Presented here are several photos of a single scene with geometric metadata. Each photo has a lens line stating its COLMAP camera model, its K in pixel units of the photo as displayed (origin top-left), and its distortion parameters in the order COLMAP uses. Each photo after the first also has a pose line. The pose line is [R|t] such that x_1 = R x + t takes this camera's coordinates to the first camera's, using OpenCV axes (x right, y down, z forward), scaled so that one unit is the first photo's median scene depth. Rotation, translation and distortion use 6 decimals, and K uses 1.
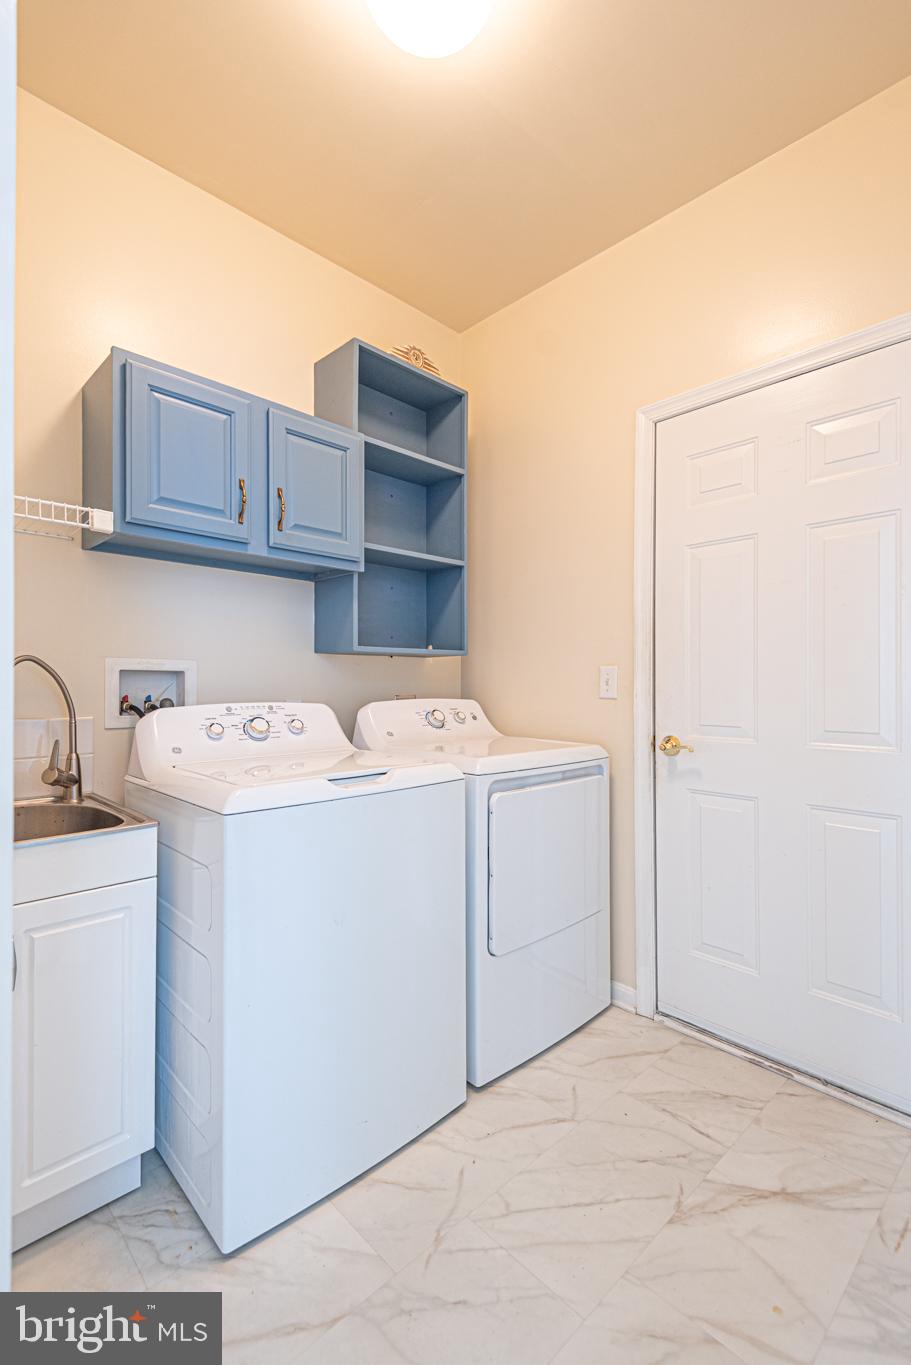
lens RADIAL K [[617.5, 0, 438.1], [0, 617.5, 651.8], [0, 0, 1]] dist [0.030968, -0.021801]
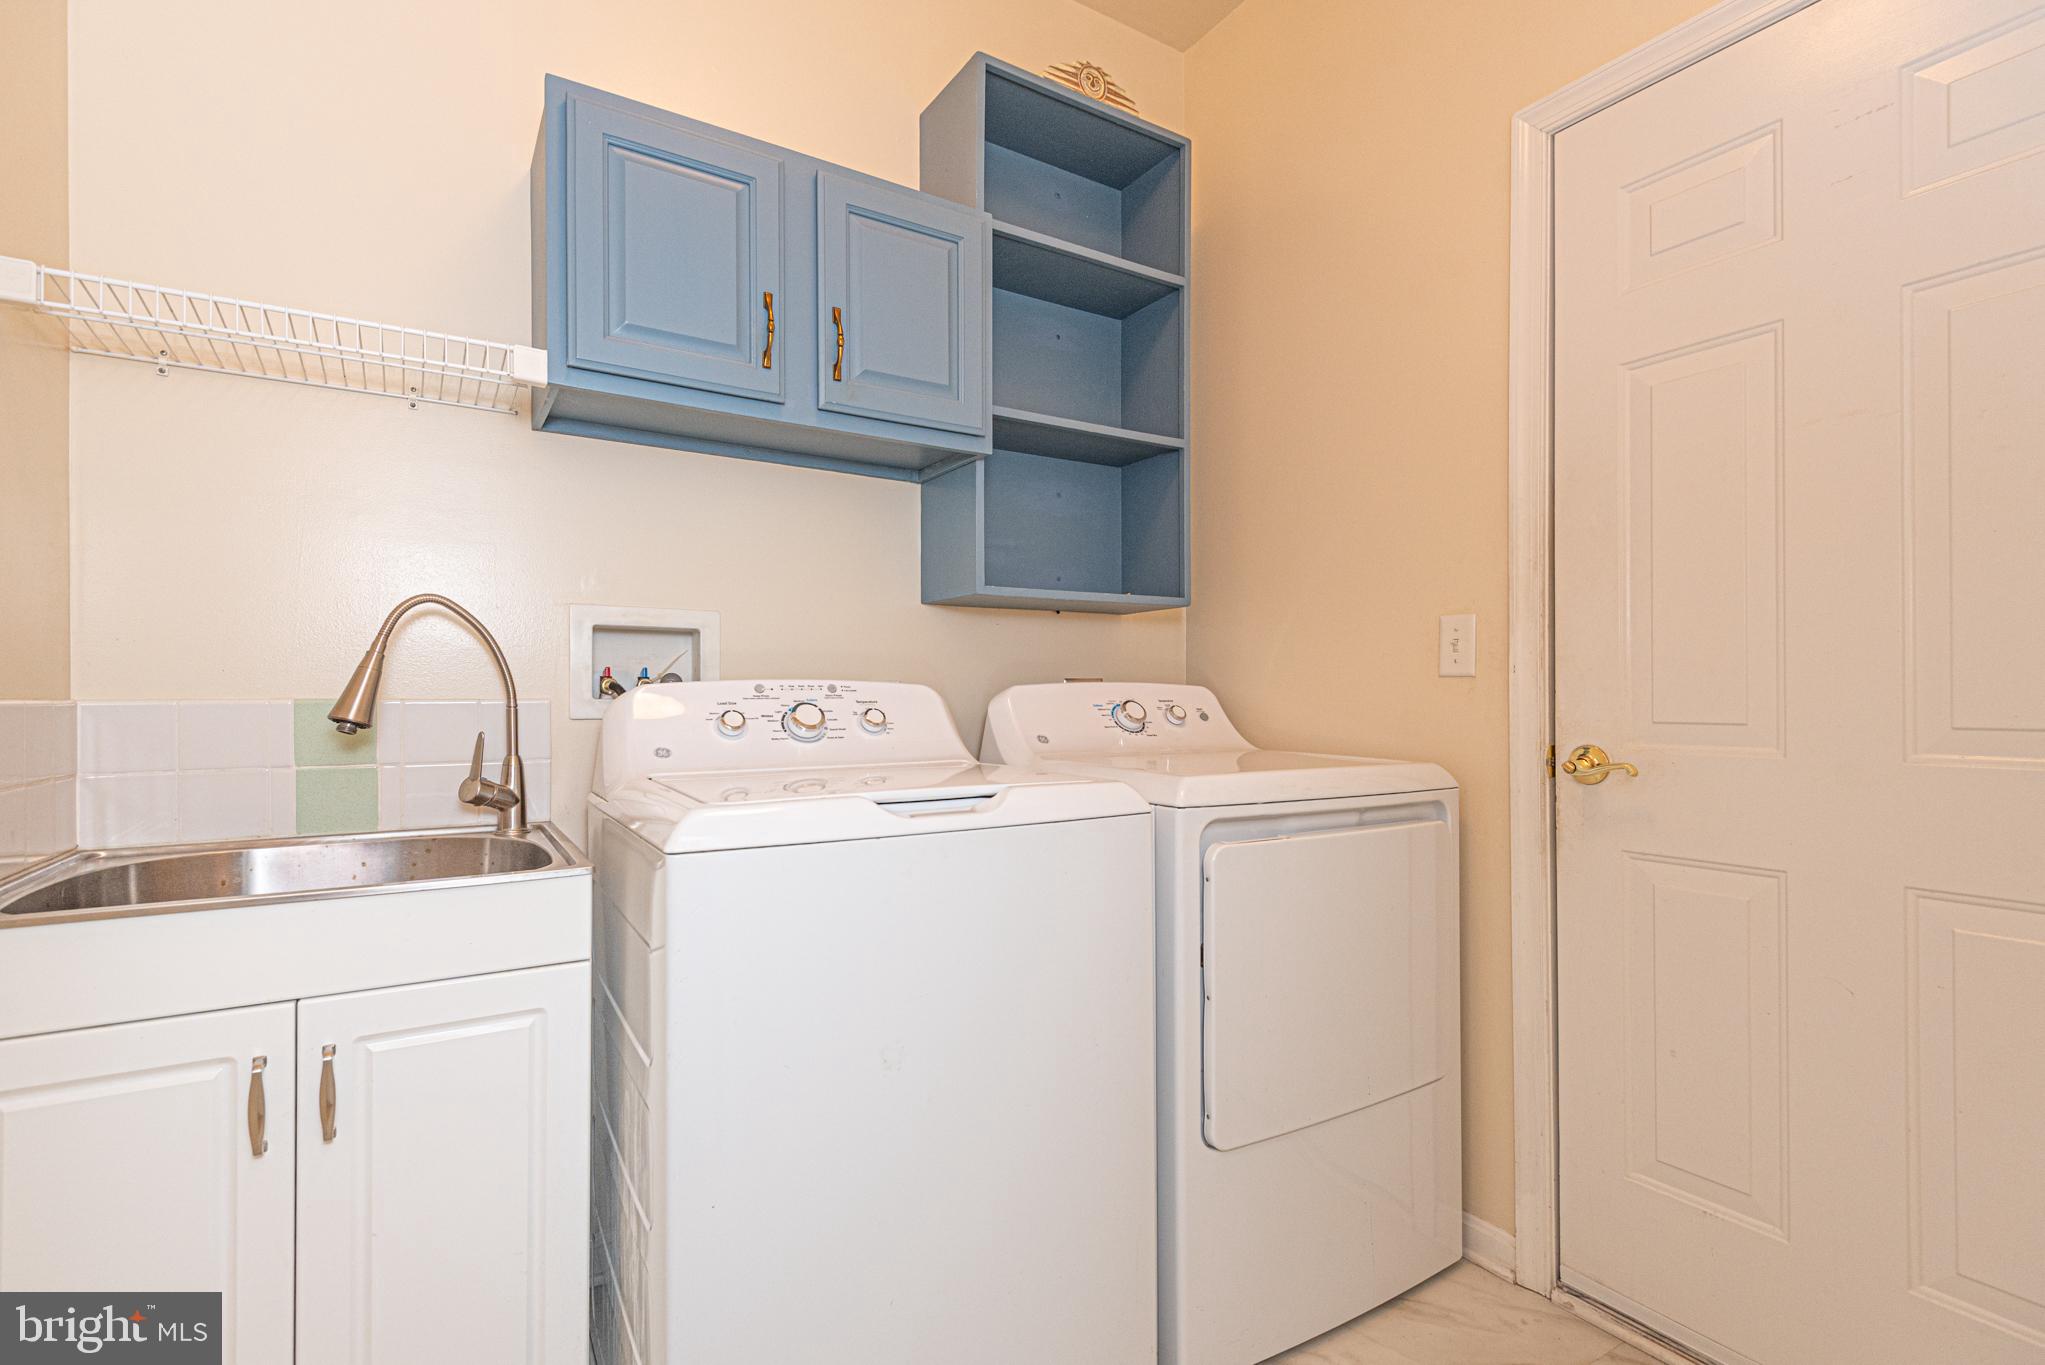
lens RADIAL K [[925.1, 0, 1019.5], [0, 925.1, 664.4], [0, 0, 1]] dist [0.030968, -0.021801]
pose [[0.978831, -0.009949, -0.204428, 0.080573], [0.012252, 0.999875, 0.010002, 0.058269], [0.204303, -0.012295, 0.978831, 0.168264]]
